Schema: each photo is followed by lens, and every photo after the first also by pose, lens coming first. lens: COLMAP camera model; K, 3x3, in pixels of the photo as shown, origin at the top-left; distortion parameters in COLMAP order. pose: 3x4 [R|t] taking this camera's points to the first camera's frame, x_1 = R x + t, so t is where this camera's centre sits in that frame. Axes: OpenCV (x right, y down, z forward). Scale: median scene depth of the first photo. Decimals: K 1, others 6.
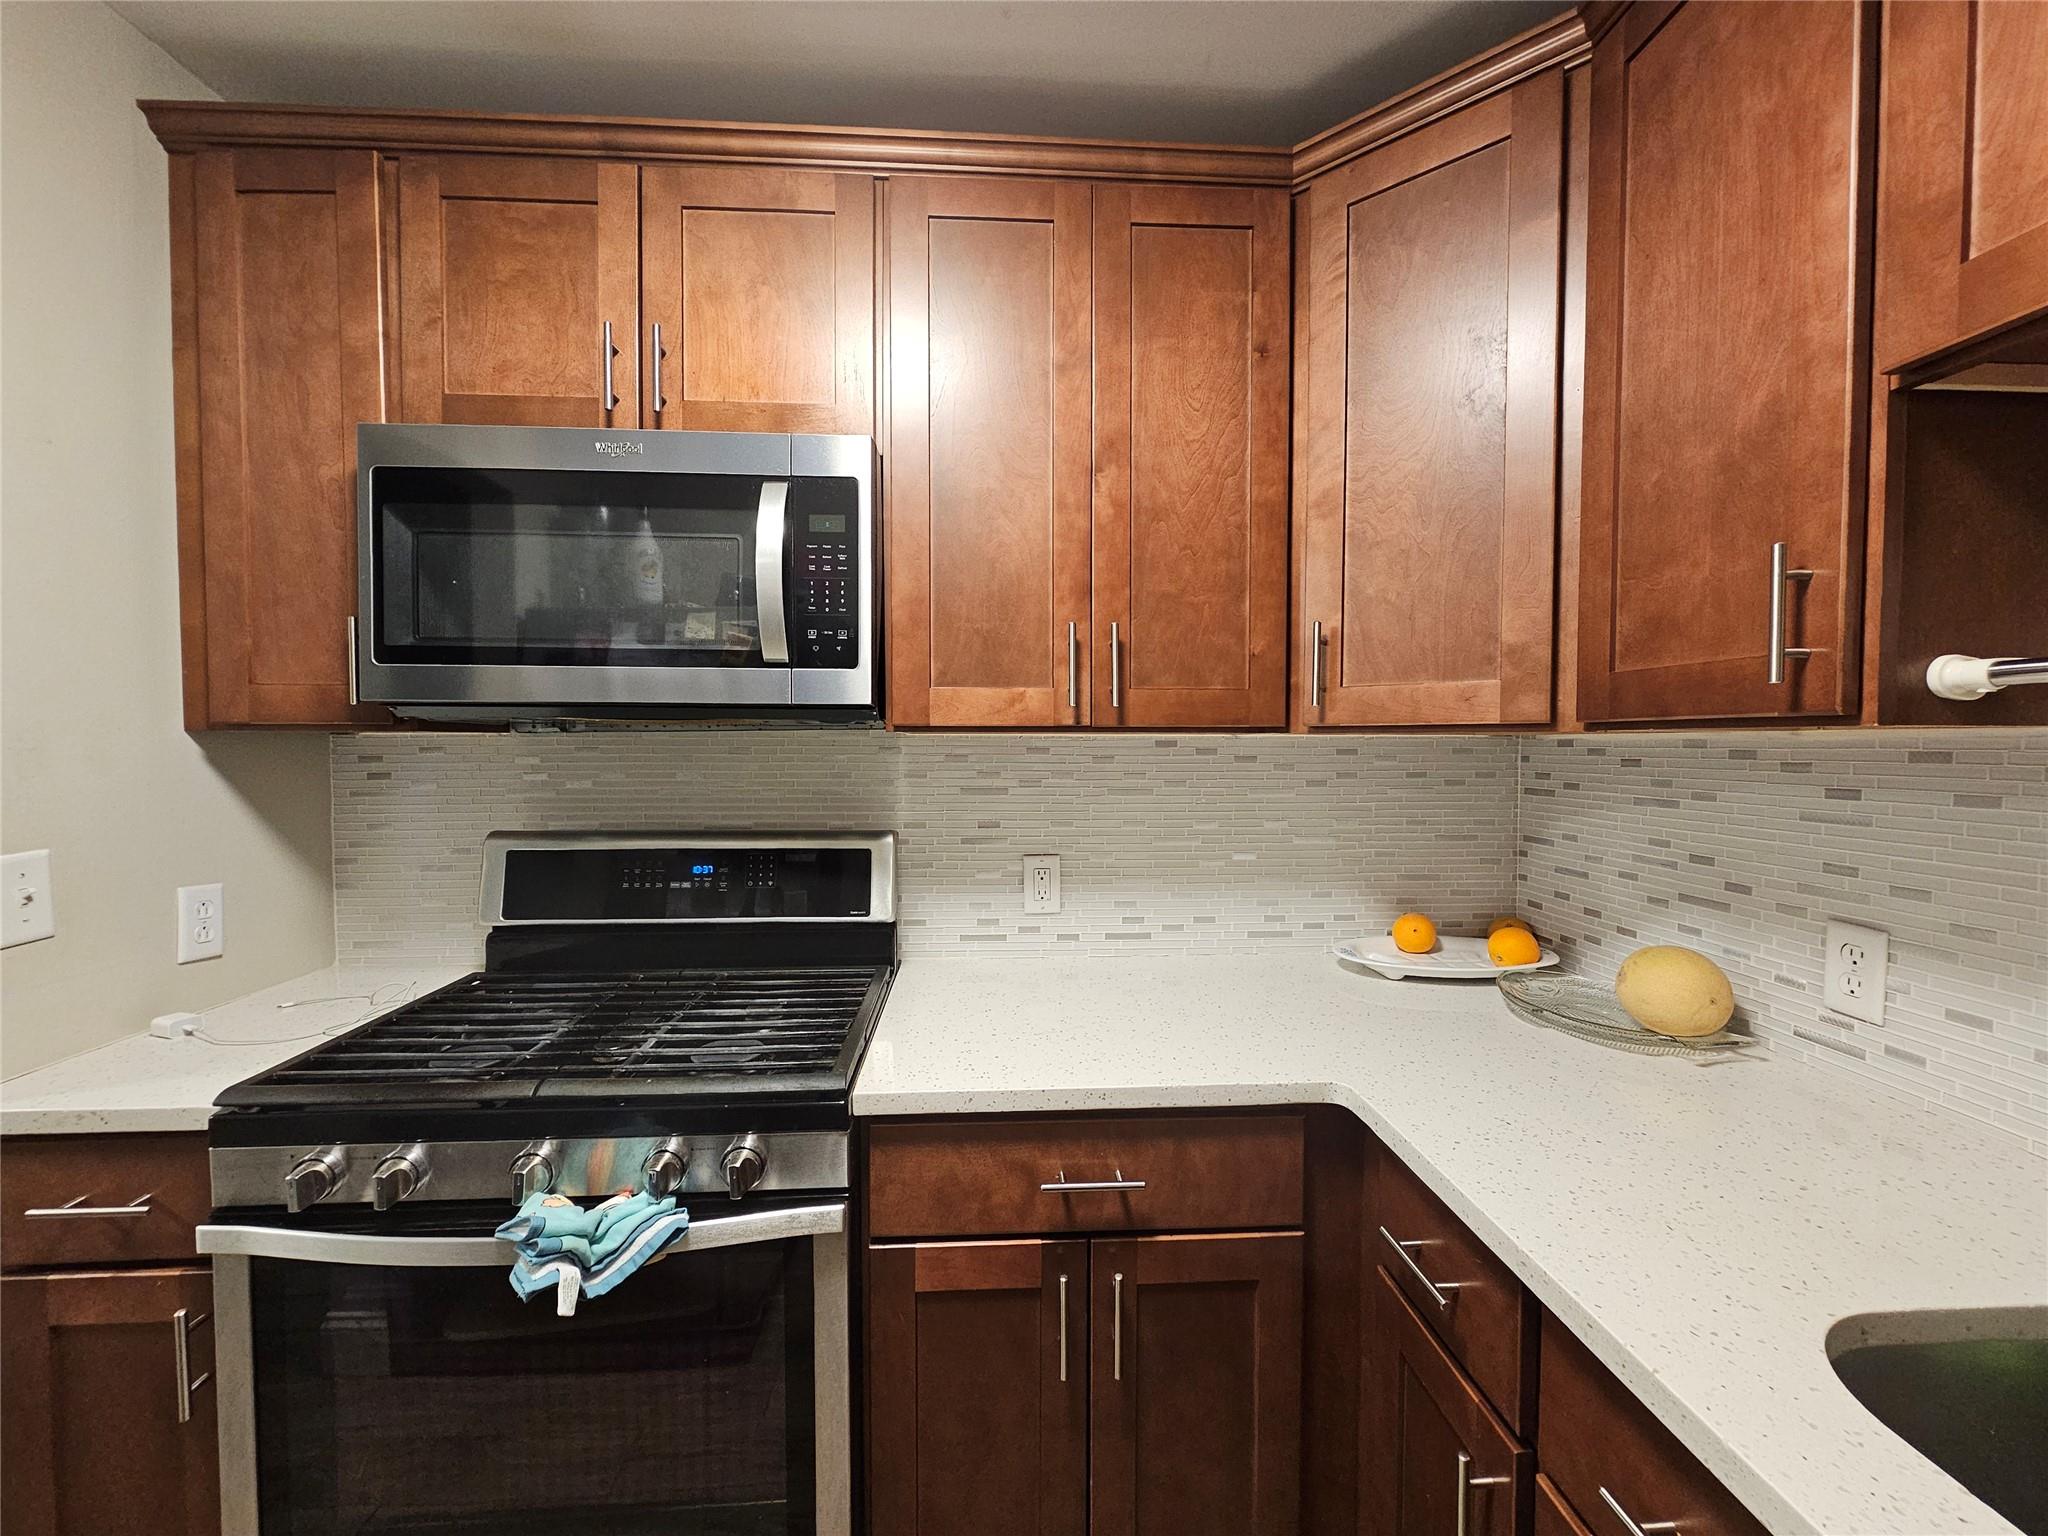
lens RADIAL K [[835.8, 0, 1033.4], [0, 835.8, 771.1], [0, 0, 1]] dist [-0.002246, 0.000041]
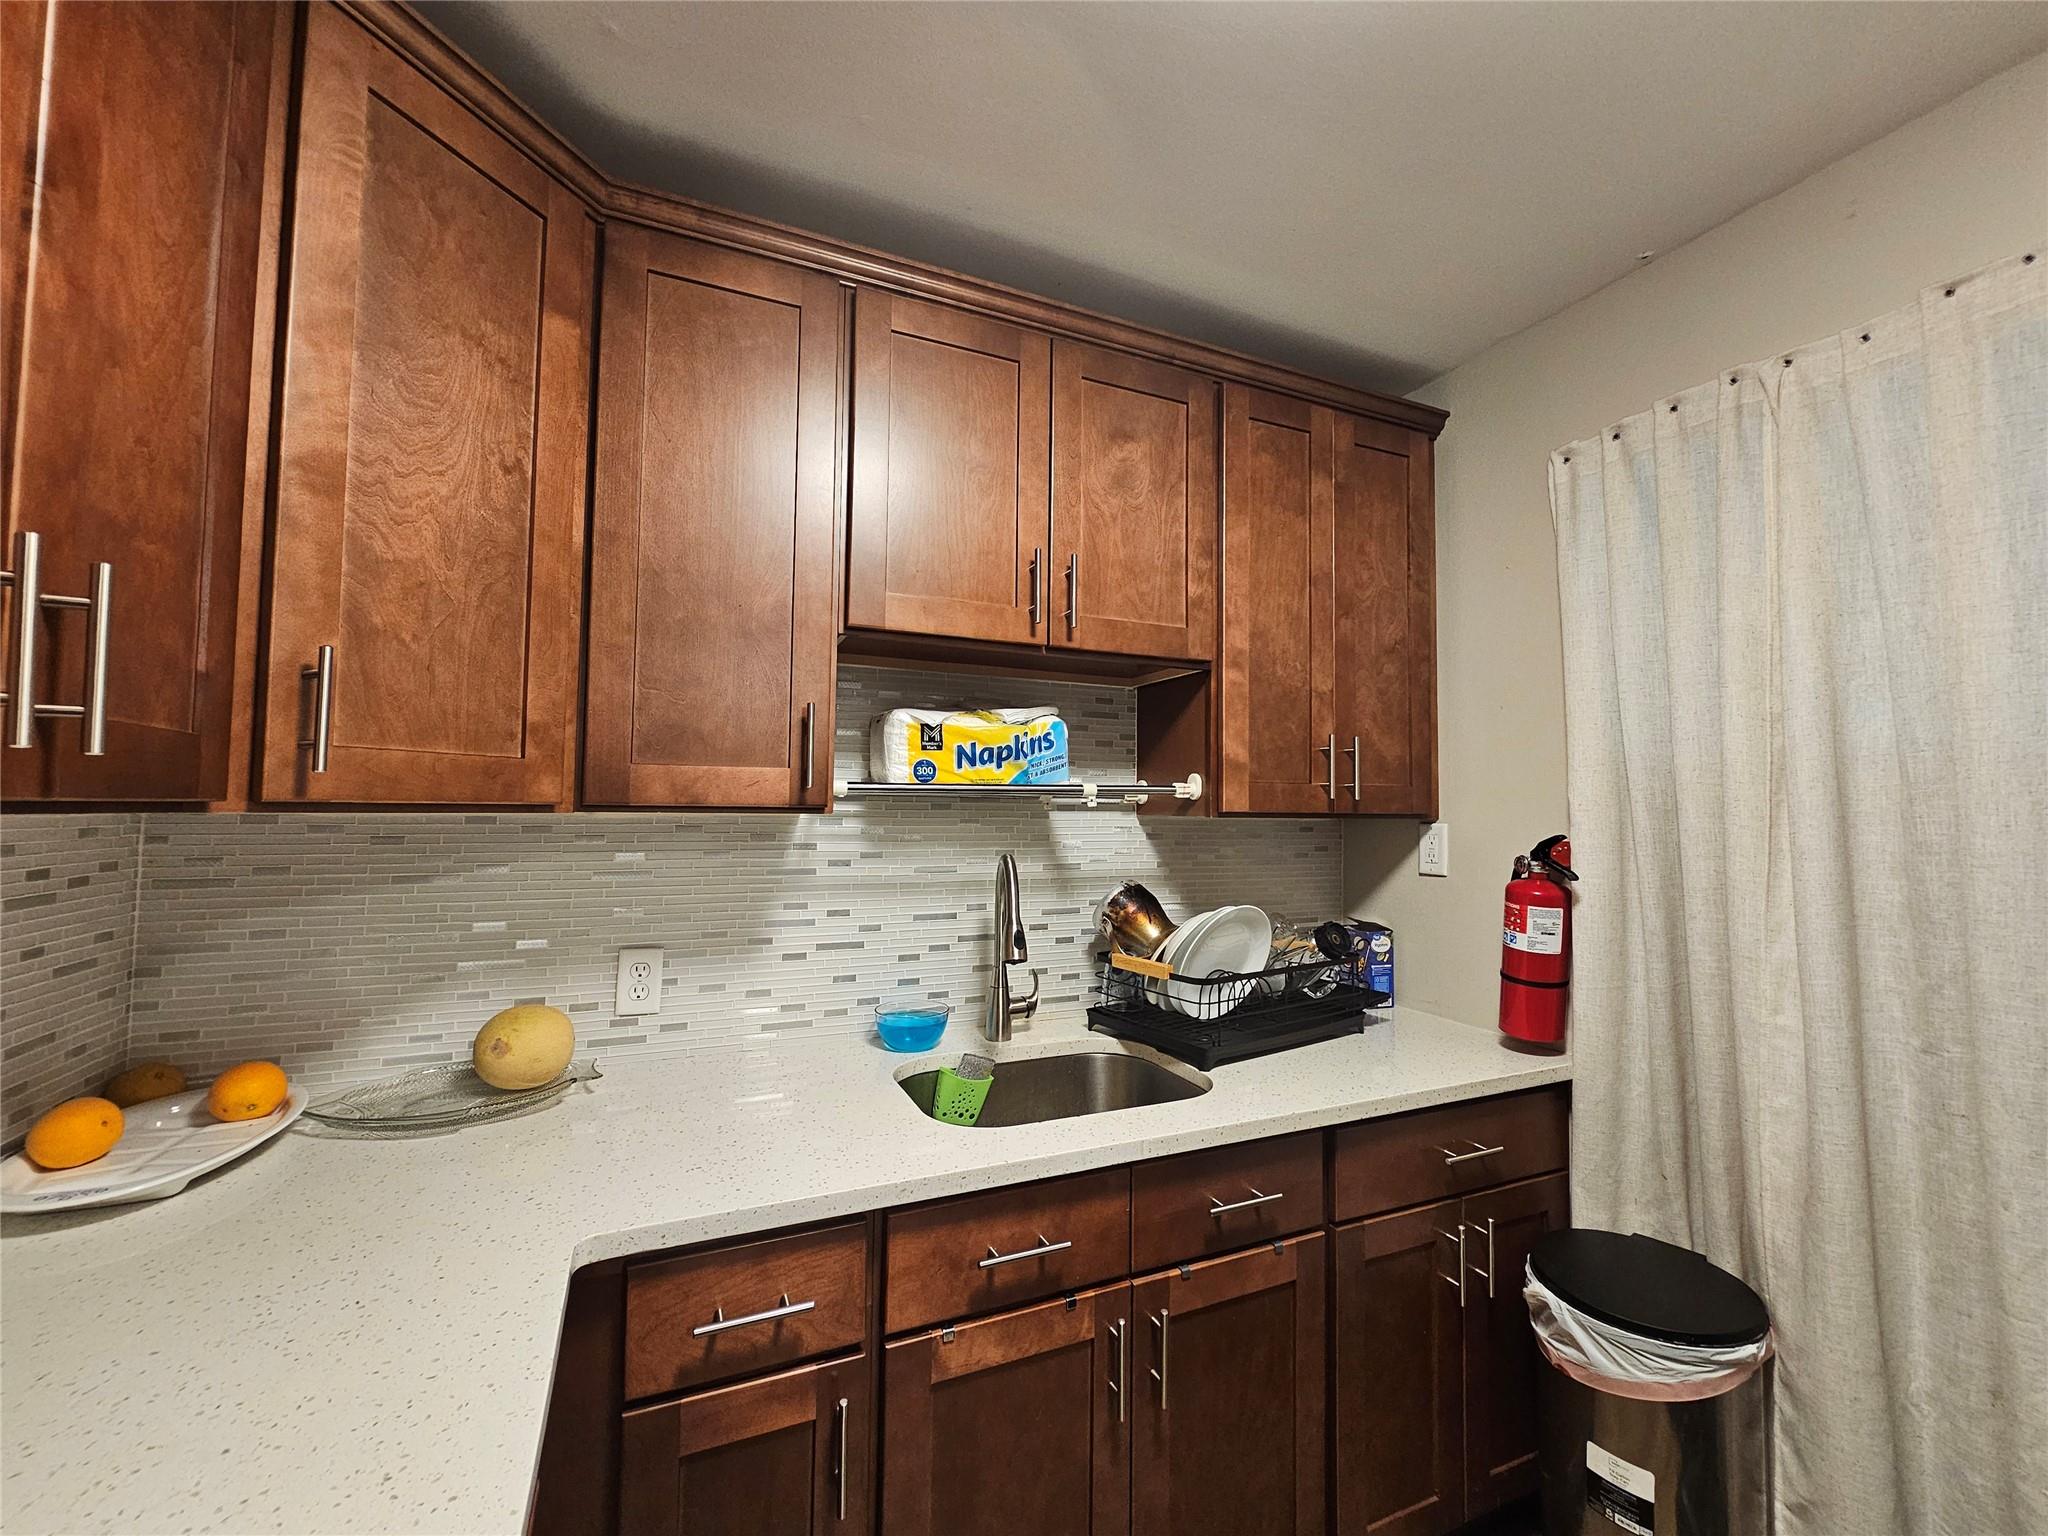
lens RADIAL K [[835.8, 0, 1030.6], [0, 835.8, 762.4], [0, 0, 1]] dist [-0.002246, 0.000041]
pose [[-0.354834, 0.047336, 0.933730, -0.487057], [0.021993, 0.998864, -0.042280, -0.046703], [-0.934671, 0.005534, -0.355472, 0.727399]]
